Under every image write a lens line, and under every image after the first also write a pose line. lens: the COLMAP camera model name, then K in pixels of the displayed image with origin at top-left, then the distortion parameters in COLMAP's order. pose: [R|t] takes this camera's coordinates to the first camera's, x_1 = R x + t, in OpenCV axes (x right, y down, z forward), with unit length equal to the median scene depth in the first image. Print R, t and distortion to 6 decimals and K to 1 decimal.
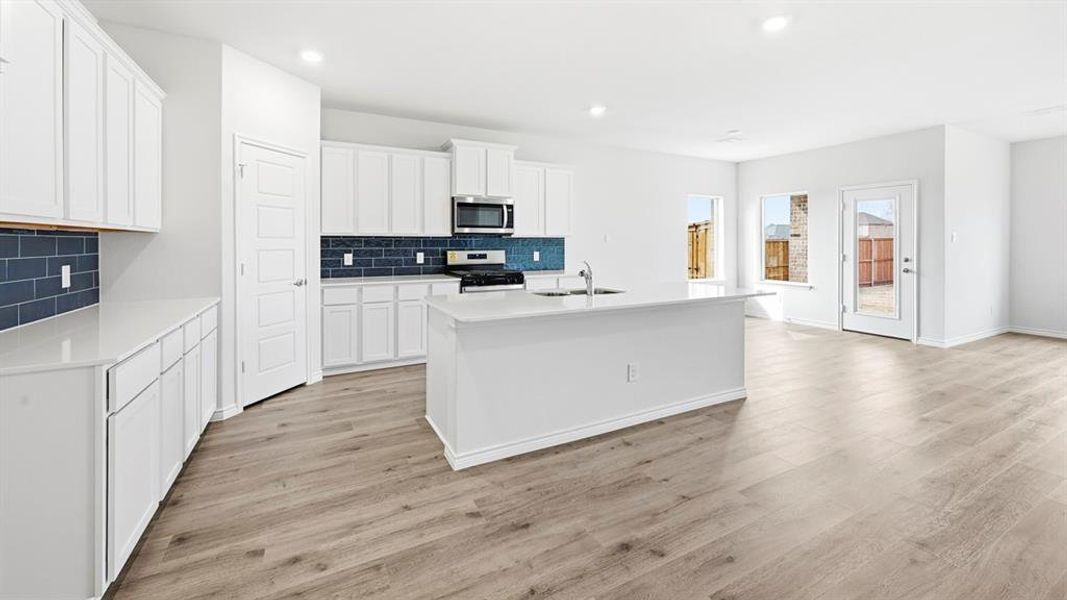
lens RADIAL K [[428.7, 0, 533.0], [0, 428.7, 243.5], [0, 0, 1]] dist [0.001500, 0.000057]
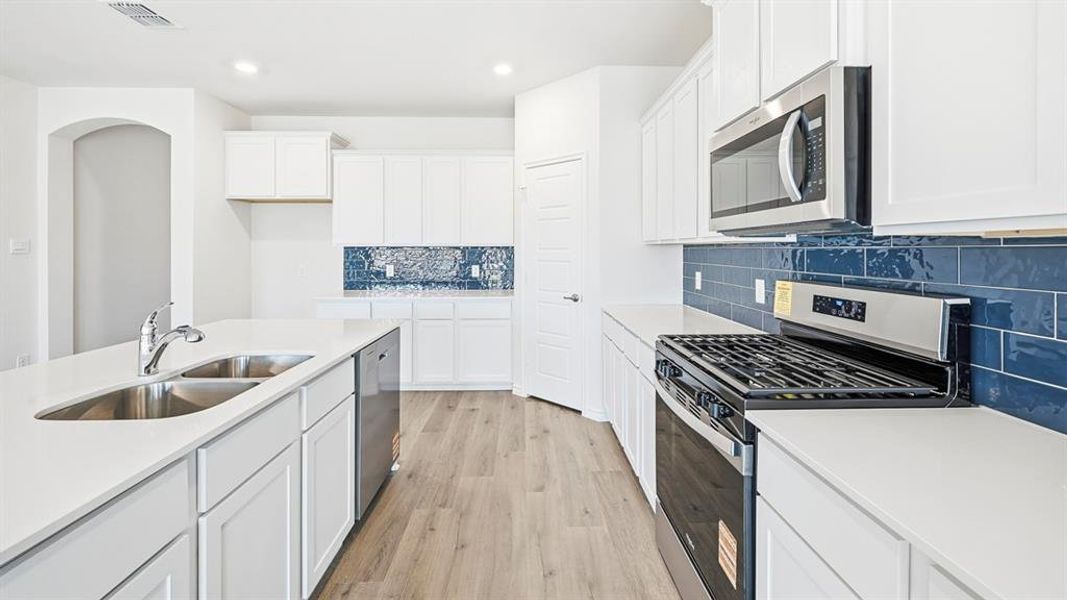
lens RADIAL K [[422.8, 0, 535.8], [0, 422.8, 247.9], [0, 0, 1]] dist [0.000994, -0.000115]
pose [[-0.440443, -0.001884, -0.897779, 0.231737], [0.001564, 0.999995, -0.002865, -0.009932], [0.897779, -0.002666, -0.440438, 1.013329]]
